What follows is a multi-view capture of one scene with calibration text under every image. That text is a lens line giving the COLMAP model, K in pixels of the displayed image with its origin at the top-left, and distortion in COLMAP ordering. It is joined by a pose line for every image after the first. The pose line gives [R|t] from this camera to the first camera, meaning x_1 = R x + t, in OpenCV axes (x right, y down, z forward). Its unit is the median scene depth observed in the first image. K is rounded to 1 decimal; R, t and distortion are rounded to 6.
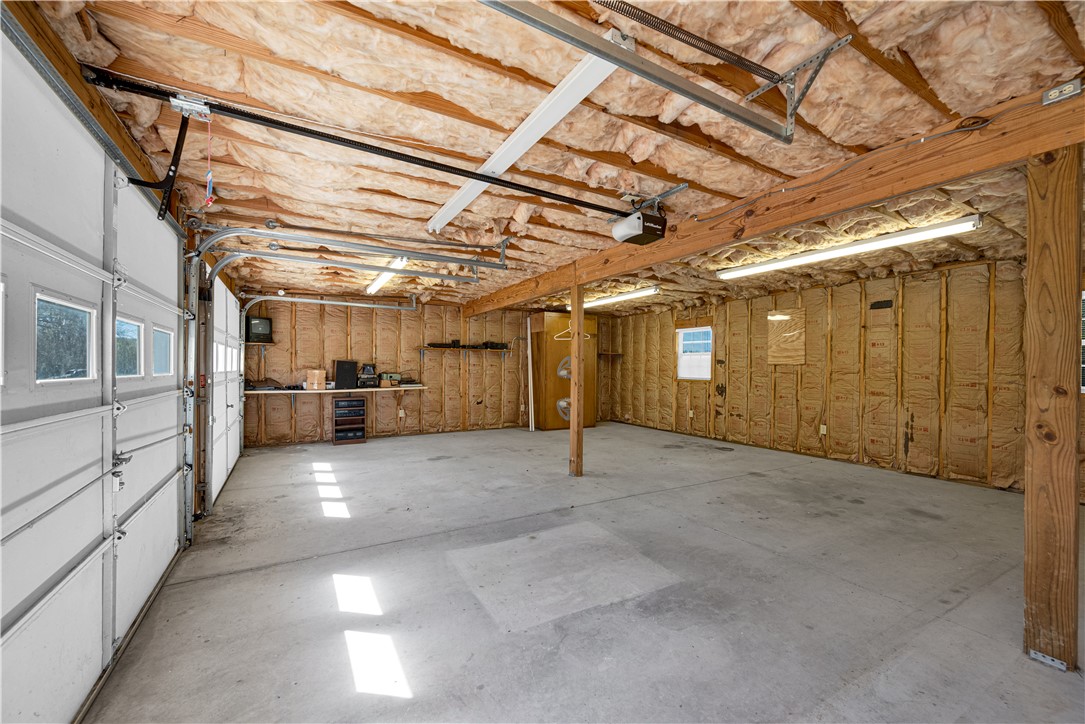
lens RADIAL K [[432.6, 0, 545.7], [0, 432.6, 364.6], [0, 0, 1]] dist [-0.000113, 0.000245]
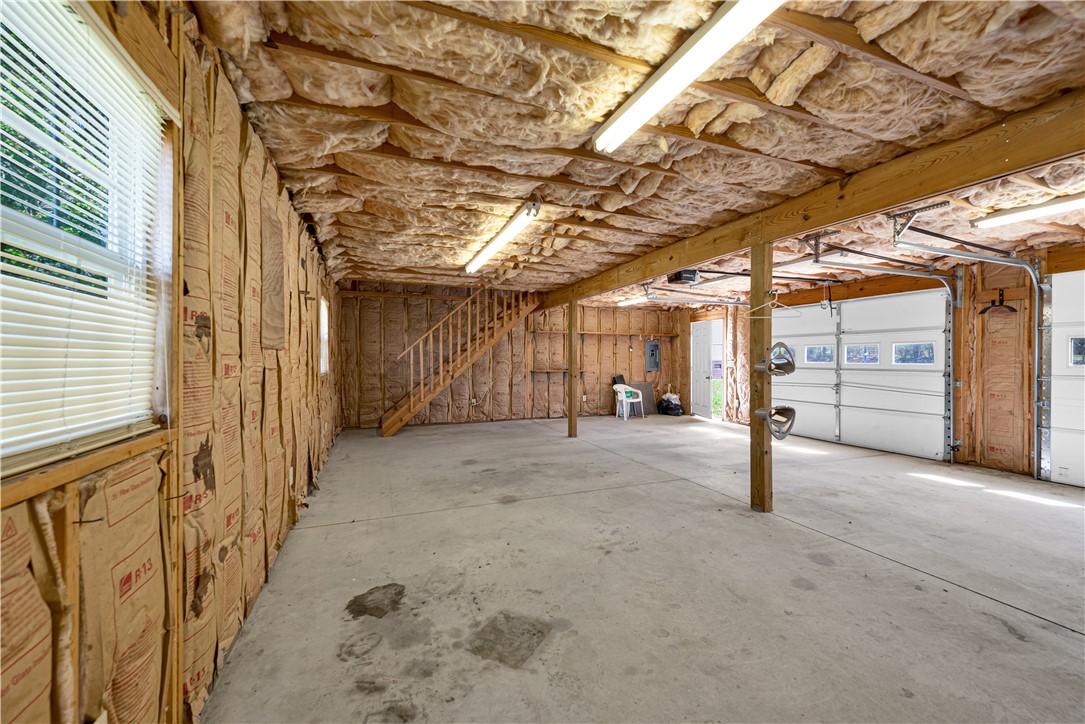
lens RADIAL K [[432.6, 0, 545.7], [0, 432.6, 364.6], [0, 0, 1]] dist [-0.000113, 0.000245]
pose [[-0.989271, -0.005606, 0.145984, 0.356145], [-0.005073, 0.999979, 0.004022, 0.016958], [-0.146003, 0.003239, -0.989279, 1.965772]]
